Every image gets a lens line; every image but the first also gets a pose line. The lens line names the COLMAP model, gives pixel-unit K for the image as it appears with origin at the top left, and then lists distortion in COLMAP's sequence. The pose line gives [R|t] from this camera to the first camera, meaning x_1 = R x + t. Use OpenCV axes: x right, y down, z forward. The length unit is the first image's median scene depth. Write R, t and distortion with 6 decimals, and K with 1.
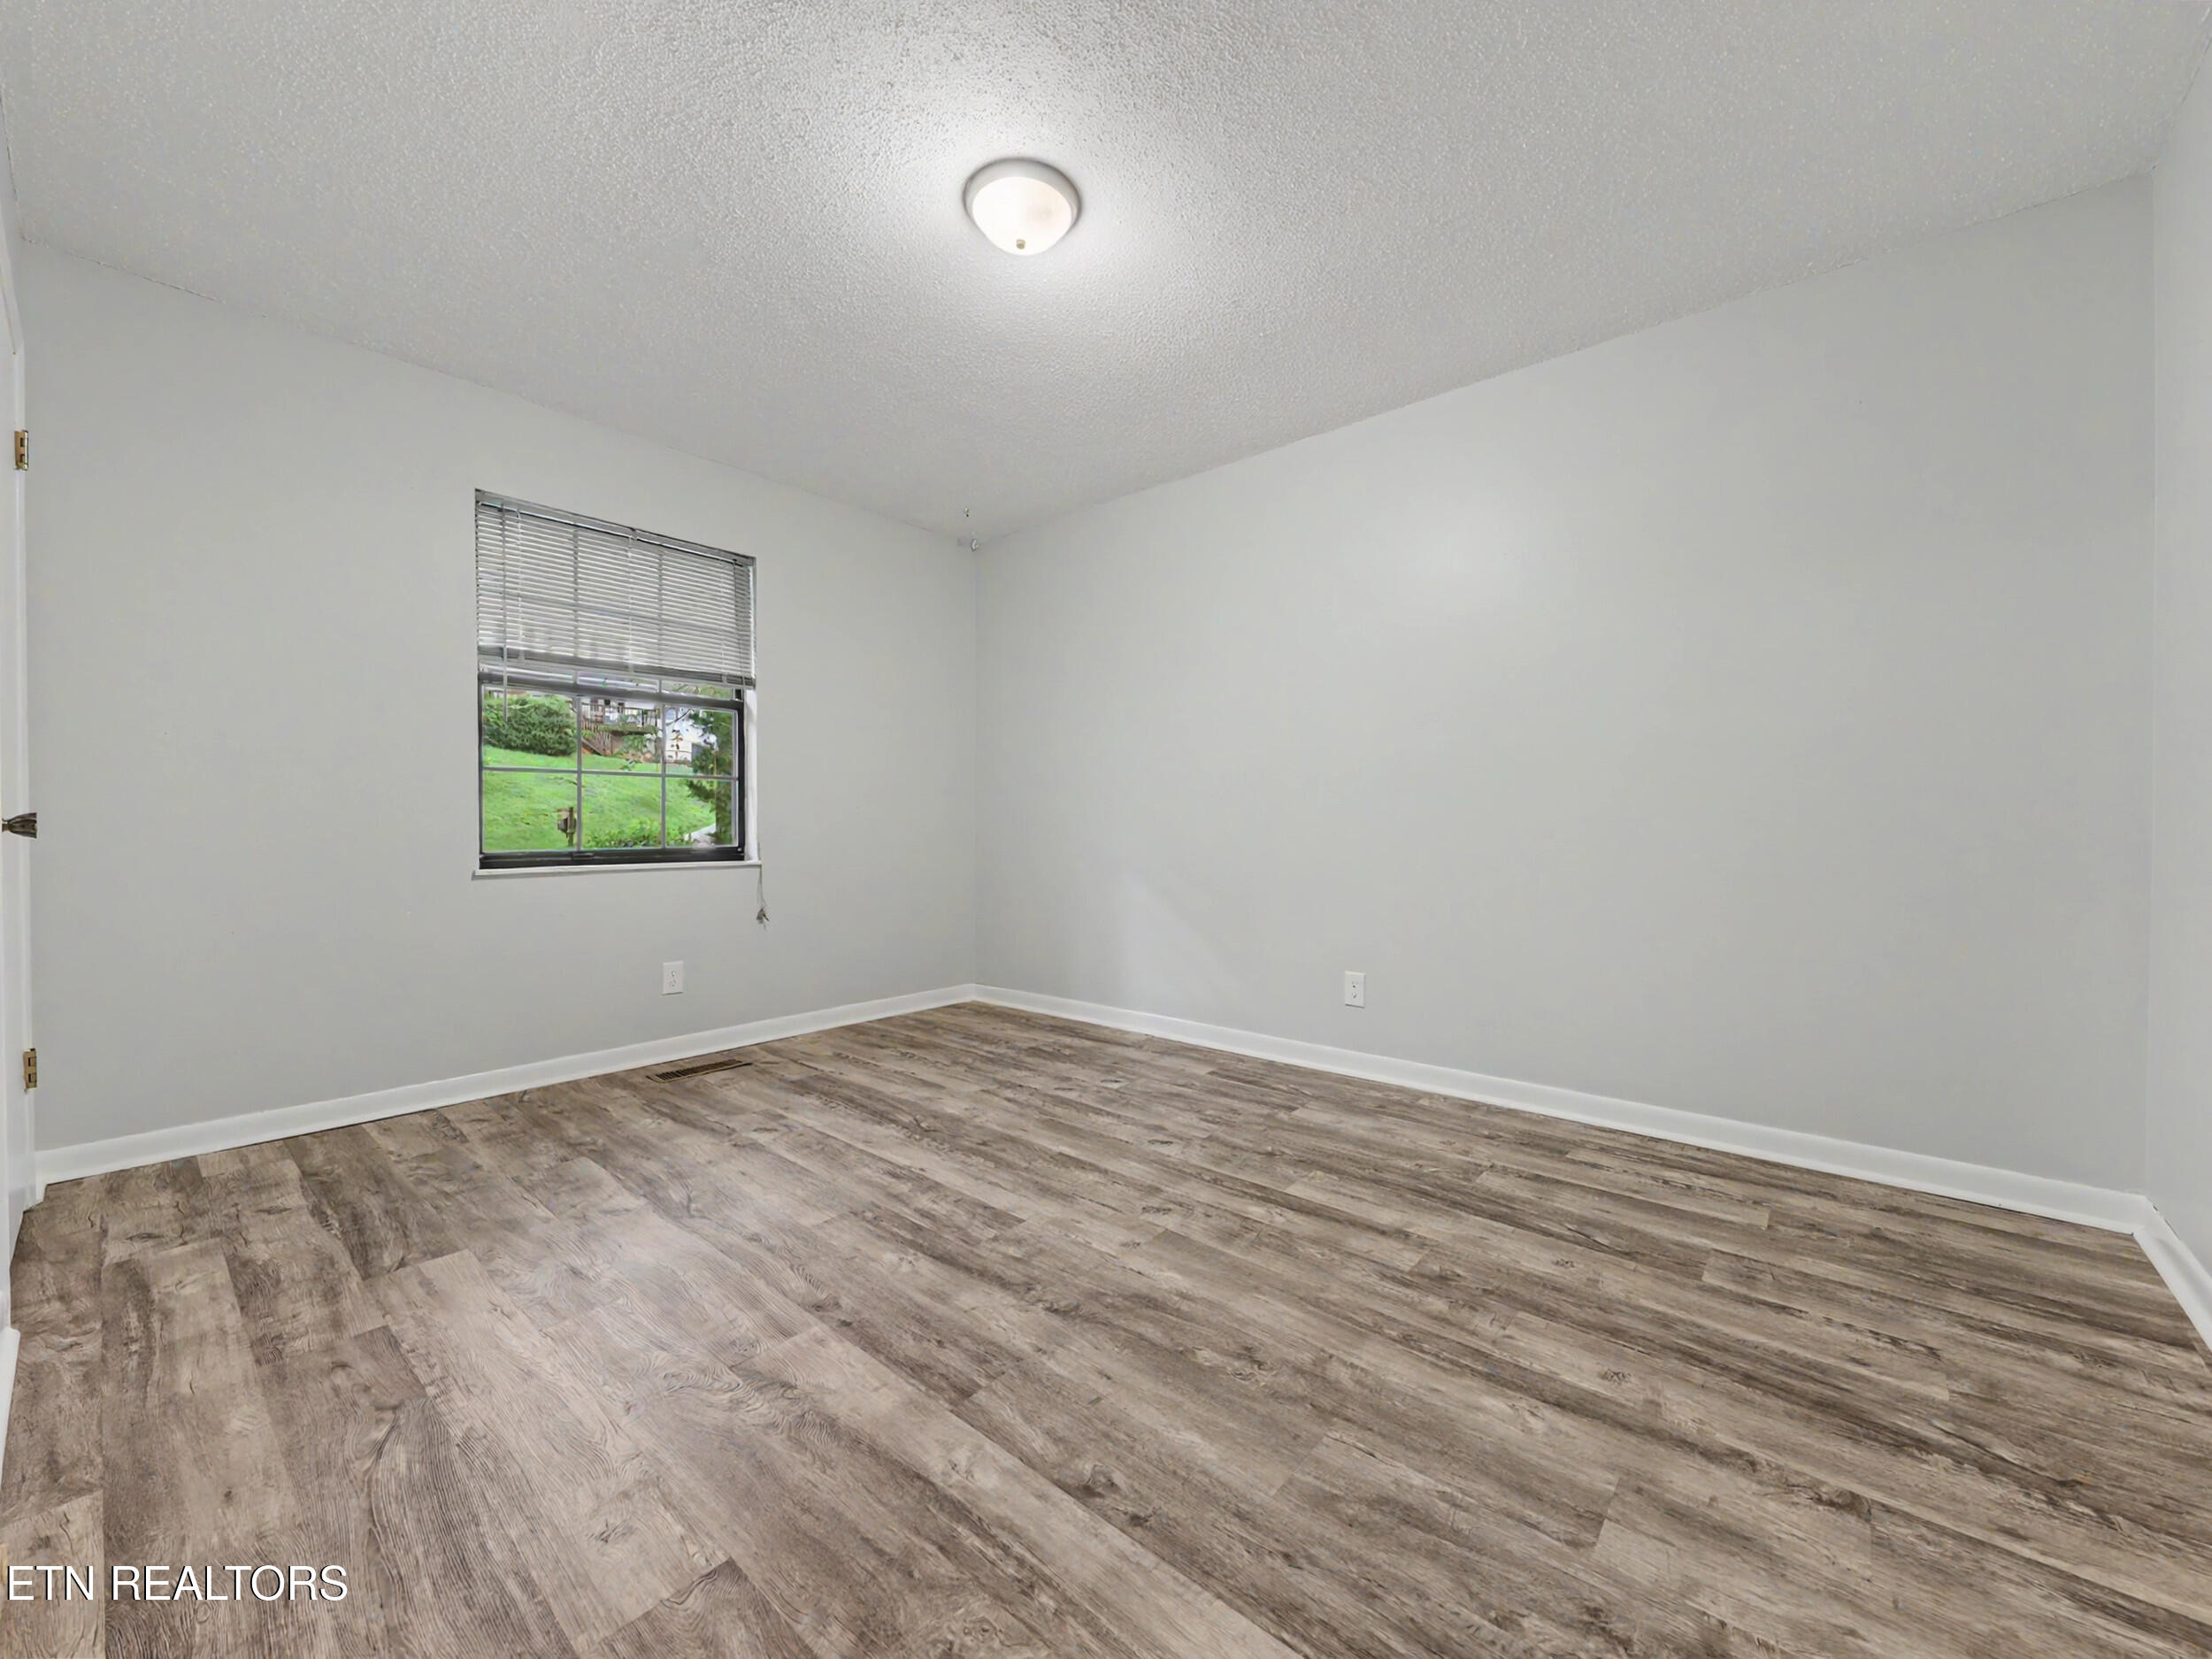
lens RADIAL K [[869.4, 0, 1099.4], [0, 869.4, 832.9], [0, 0, 1]] dist [0.015730, -0.009203]
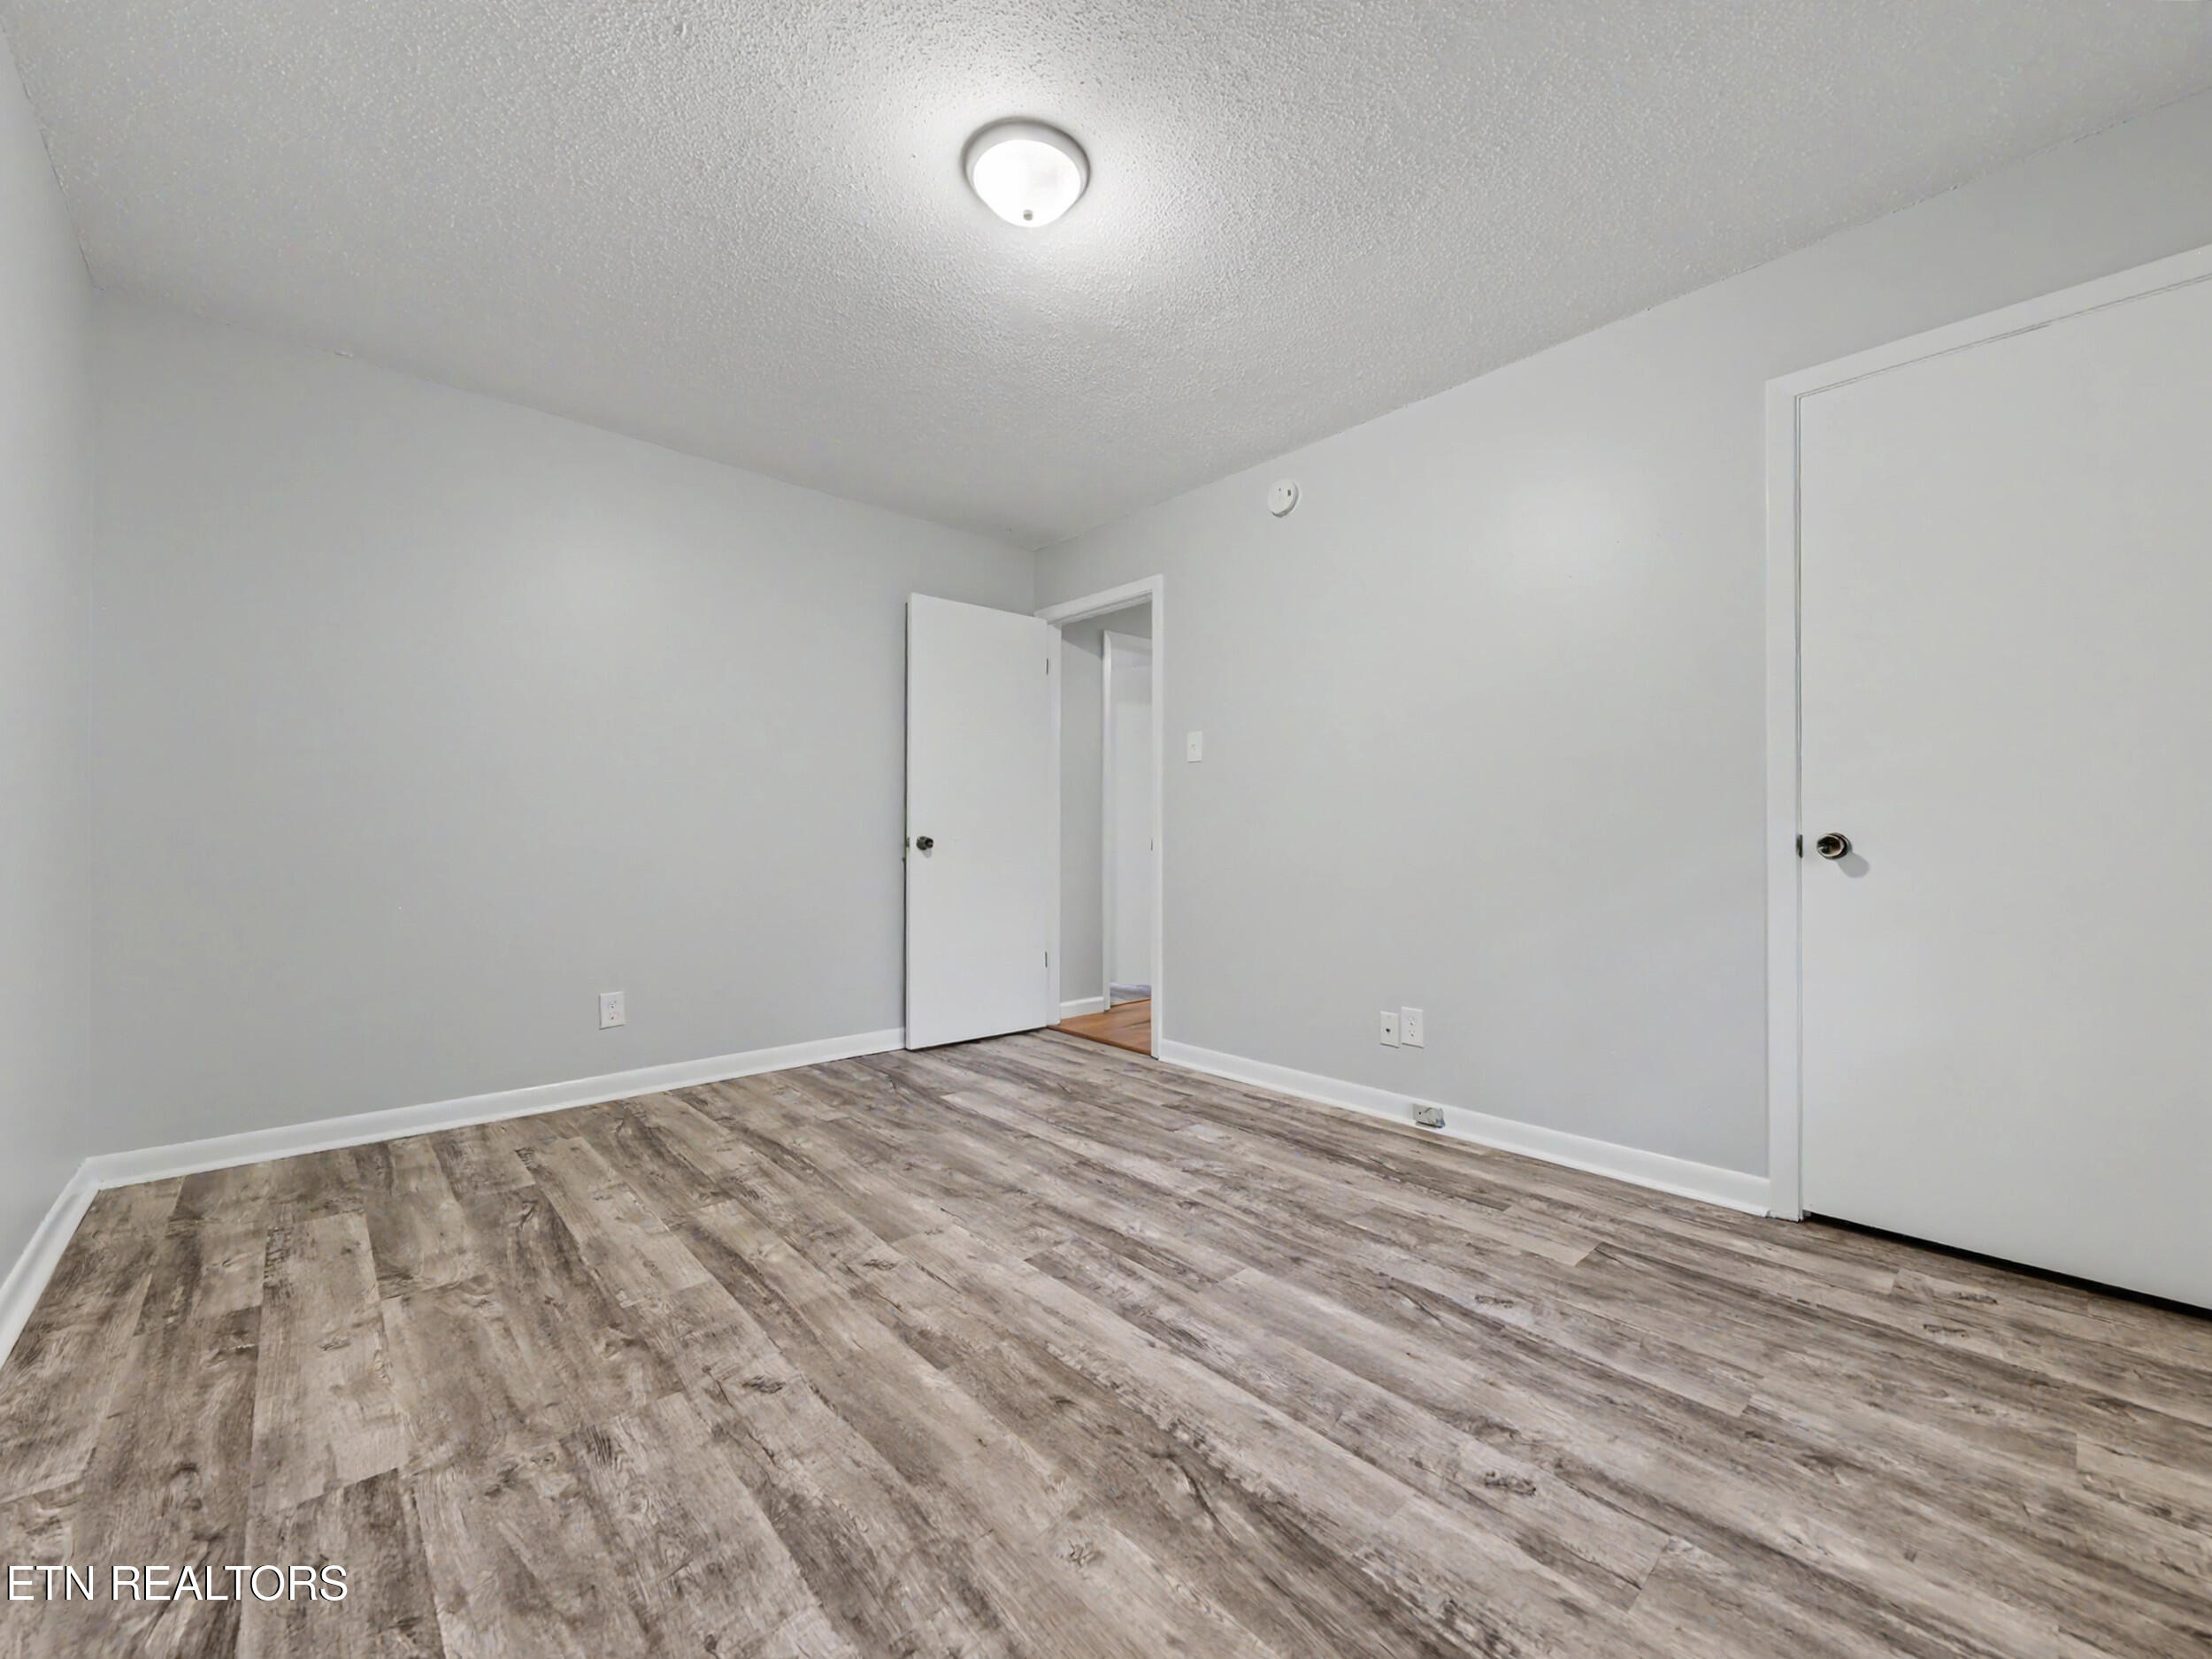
lens RADIAL K [[869.4, 0, 1099.4], [0, 869.4, 832.9], [0, 0, 1]] dist [0.015730, -0.009203]
pose [[-0.993100, -0.001920, 0.117253, -0.275109], [-0.001585, 0.999994, 0.002957, -0.024495], [-0.117258, 0.002751, -0.993098, 1.919724]]
